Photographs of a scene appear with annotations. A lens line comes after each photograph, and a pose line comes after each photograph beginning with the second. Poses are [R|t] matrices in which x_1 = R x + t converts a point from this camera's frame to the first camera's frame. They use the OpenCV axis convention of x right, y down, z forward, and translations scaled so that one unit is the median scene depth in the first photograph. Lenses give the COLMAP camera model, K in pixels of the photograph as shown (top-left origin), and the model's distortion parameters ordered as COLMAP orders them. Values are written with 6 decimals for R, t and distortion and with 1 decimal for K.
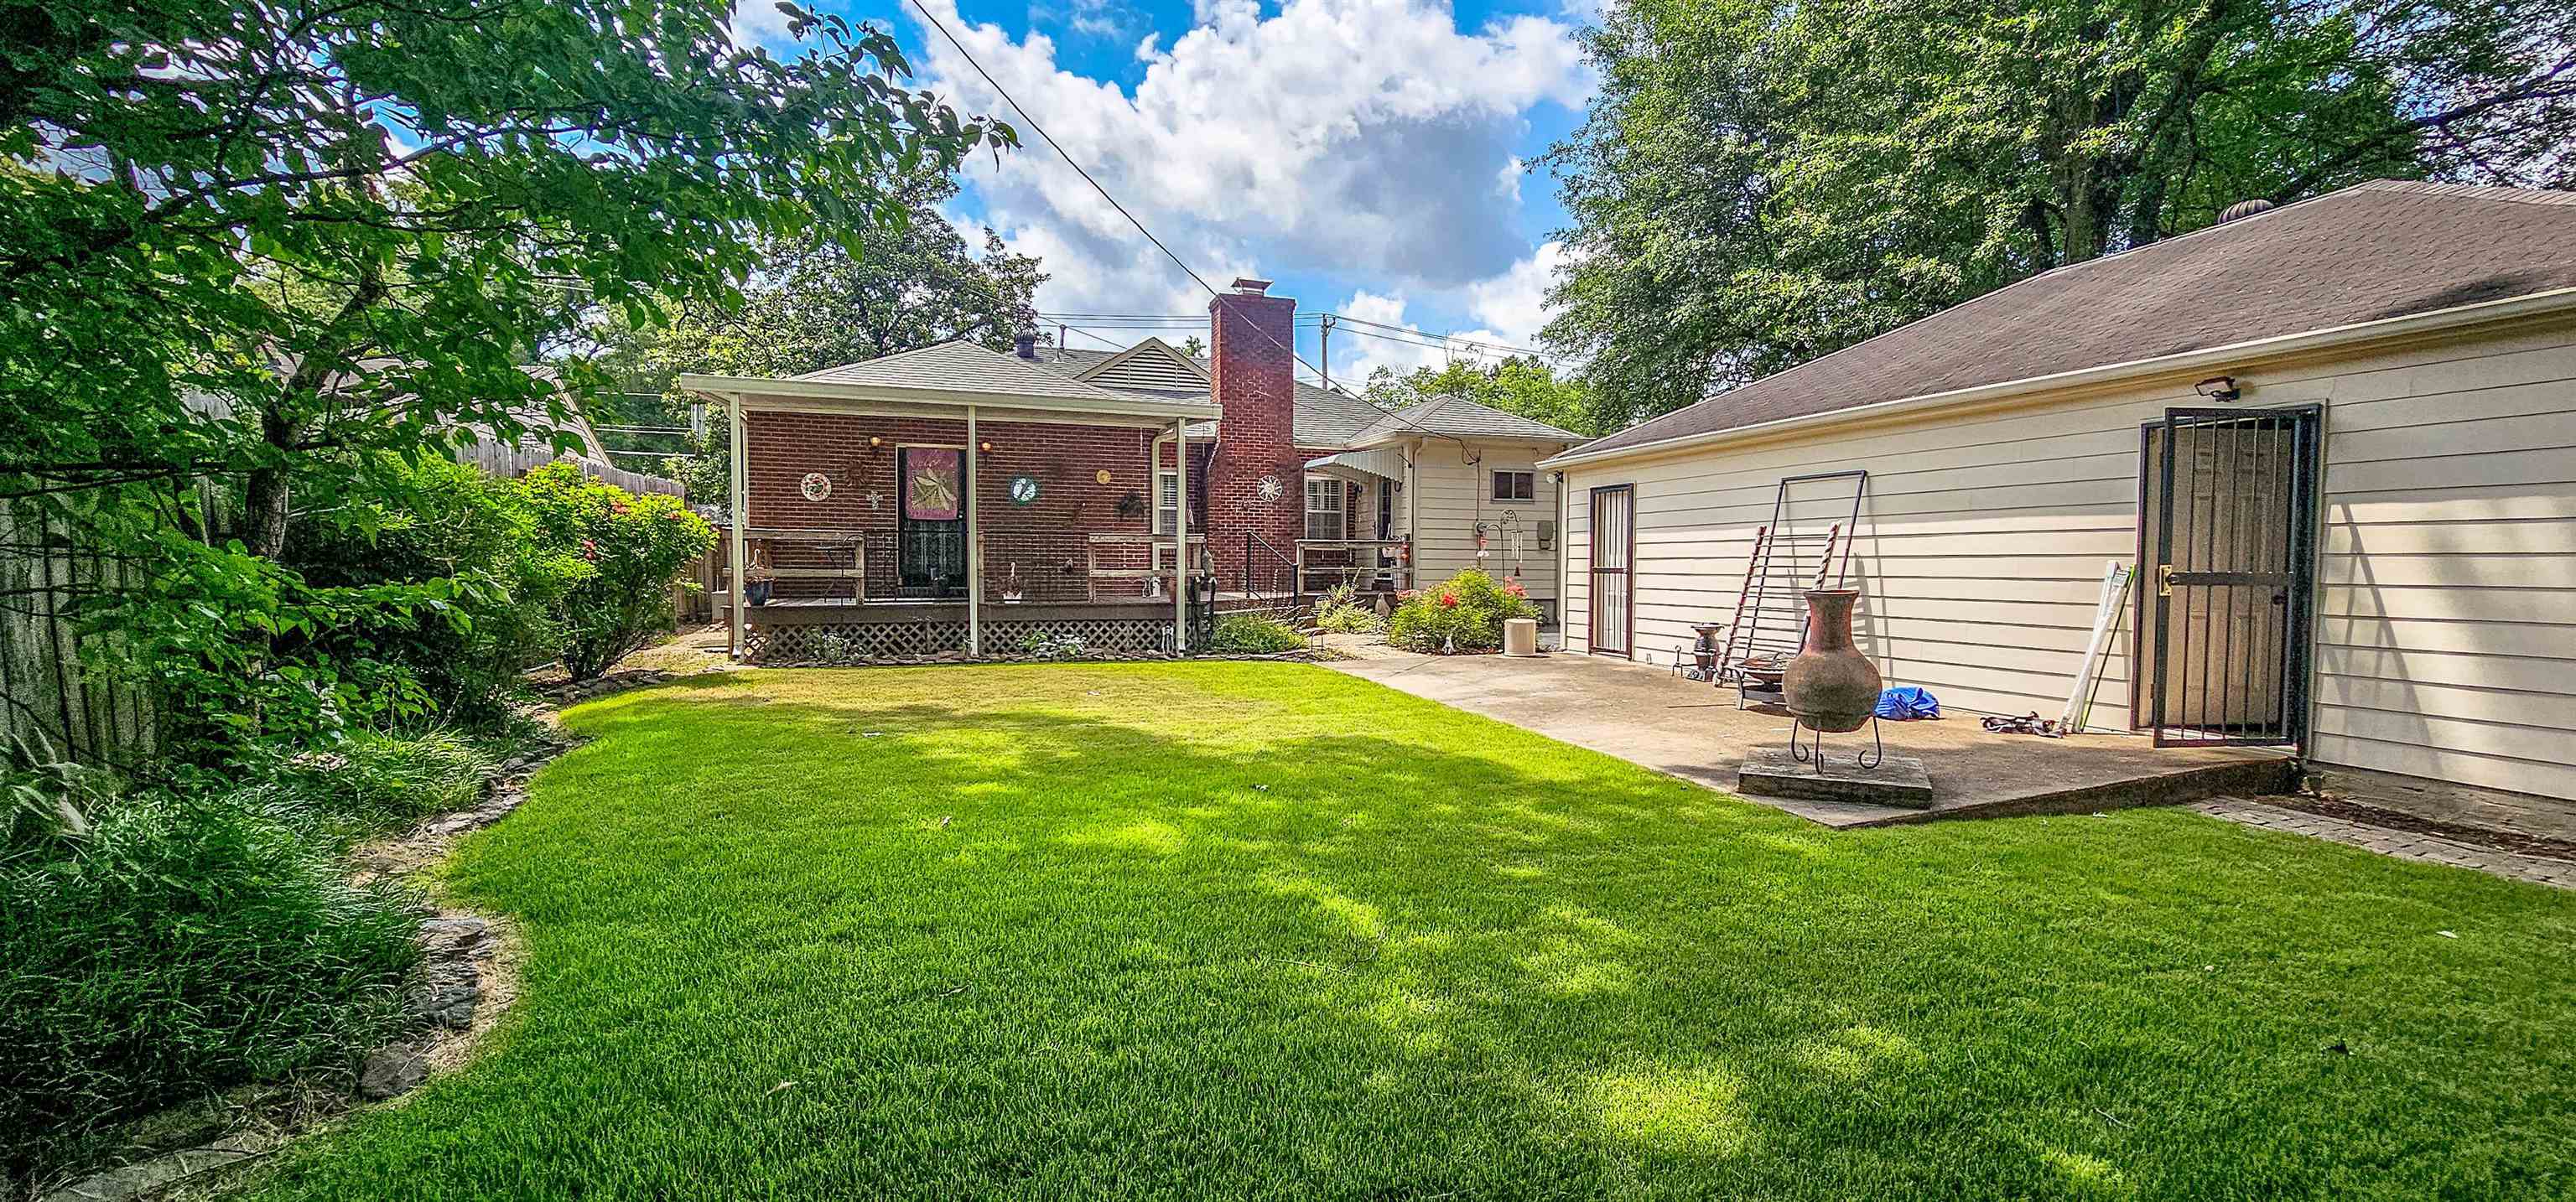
lens RADIAL K [[1049.8, 0, 1294.1], [0, 1049.8, 608.6], [0, 0, 1]] dist [-0.004003, -0.000344]
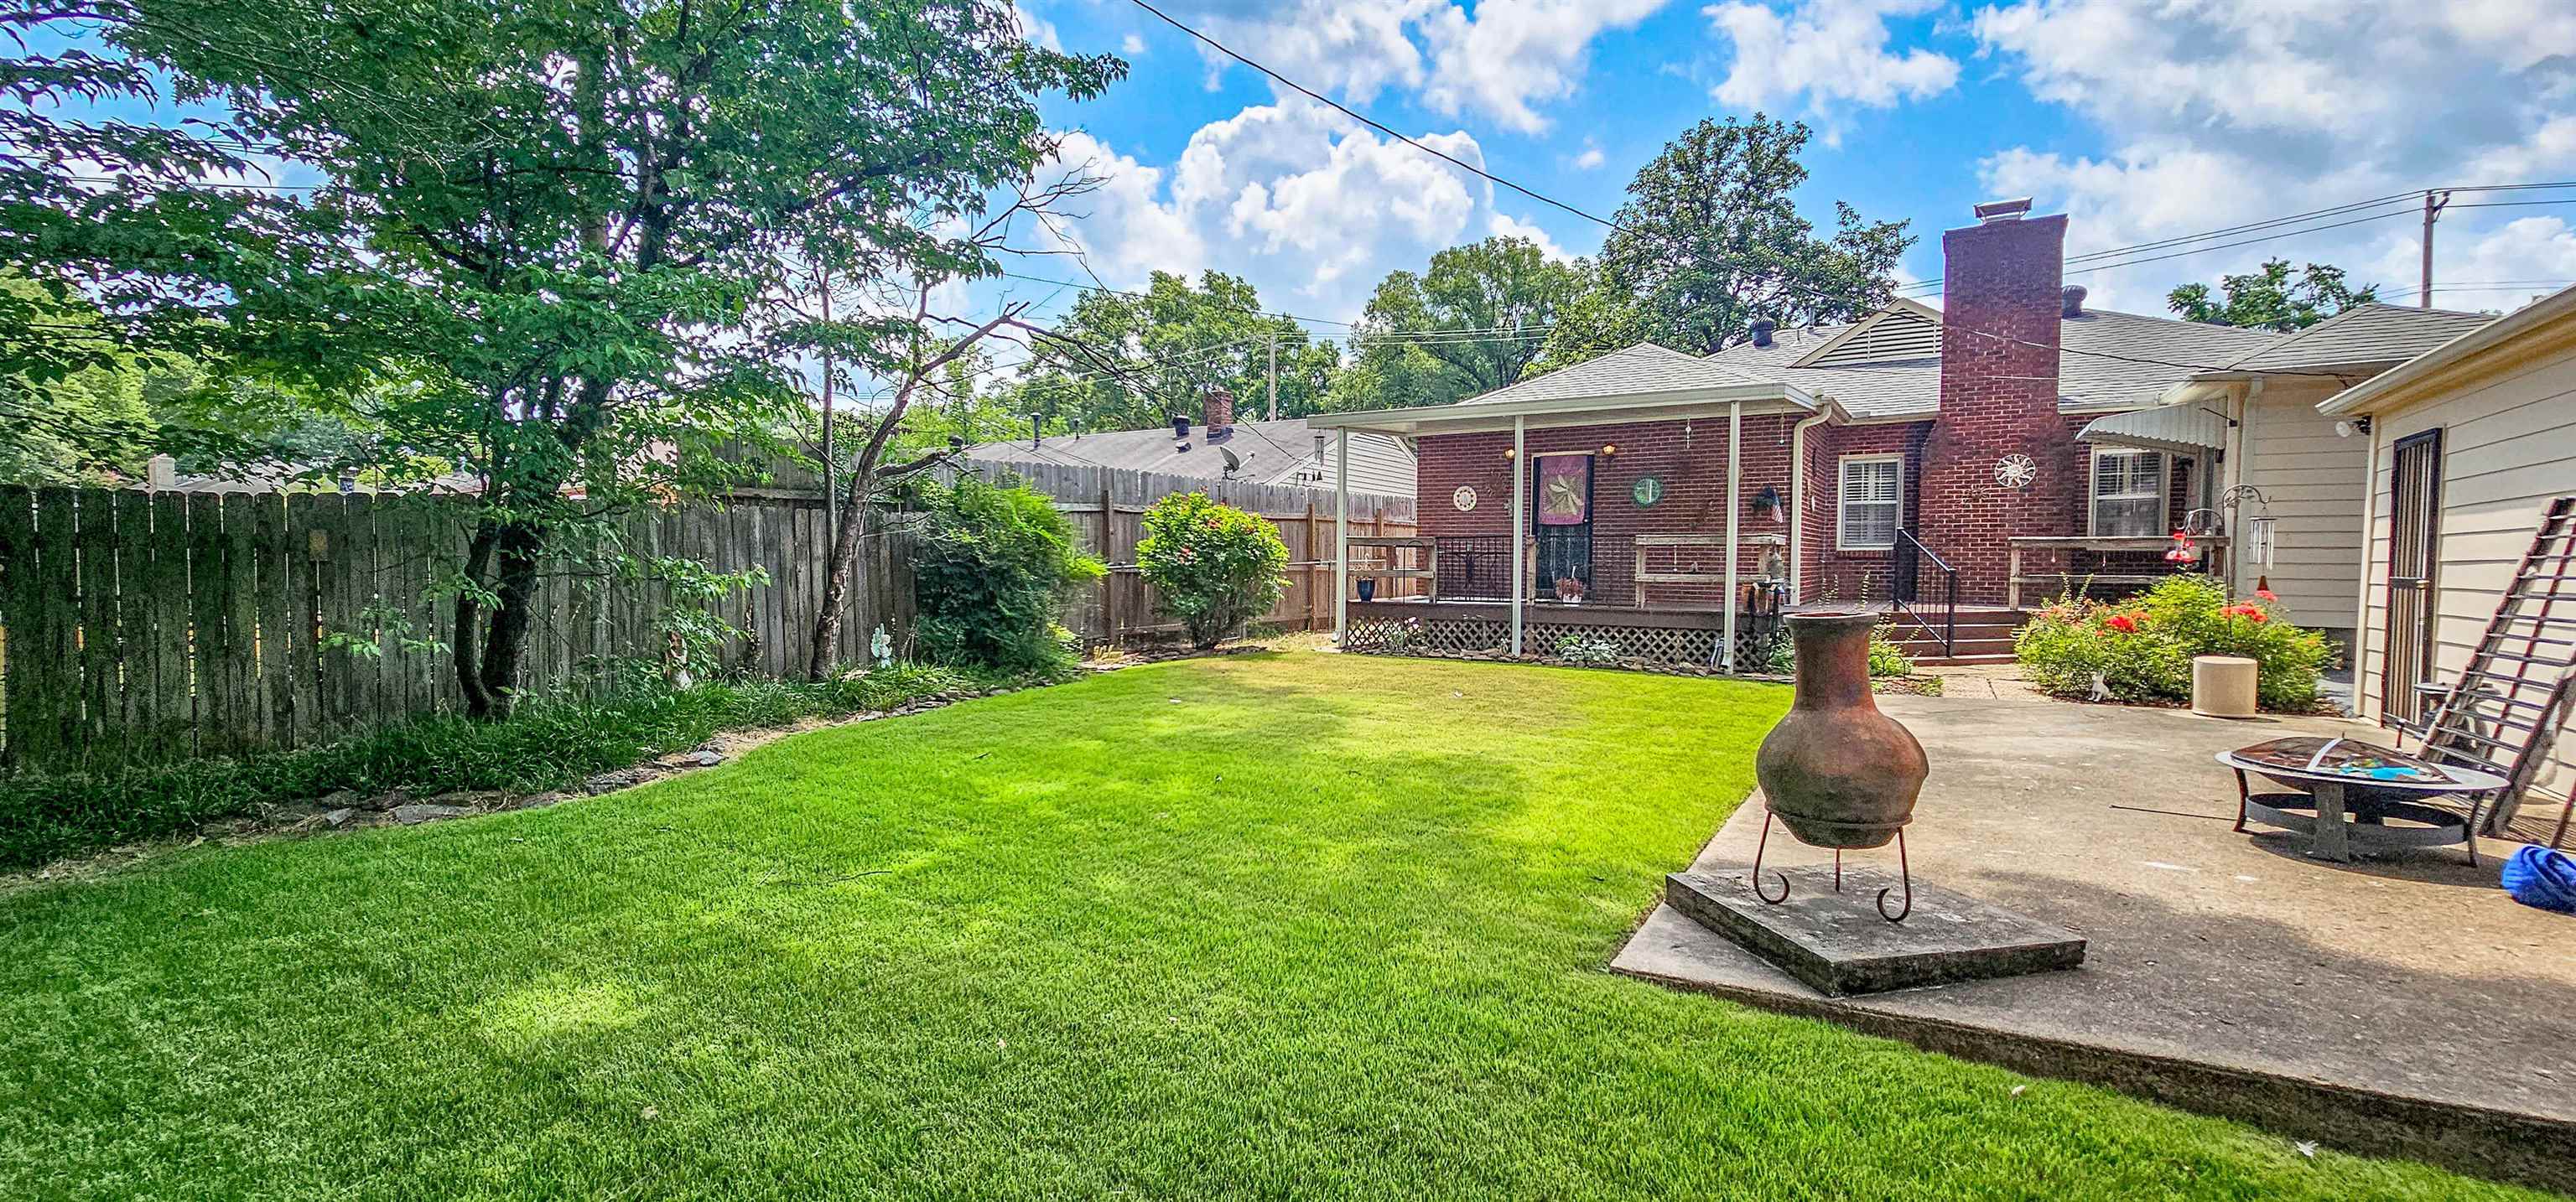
lens RADIAL K [[1043.6, 0, 1296.1], [0, 1043.6, 608.0], [0, 0, 1]] dist [-0.000410, -0.000080]
pose [[0.630580, 0.035521, -0.775311, 0.339704], [-0.039383, 0.999130, 0.013744, -0.006782], [0.775124, 0.021867, 0.631430, 0.166994]]
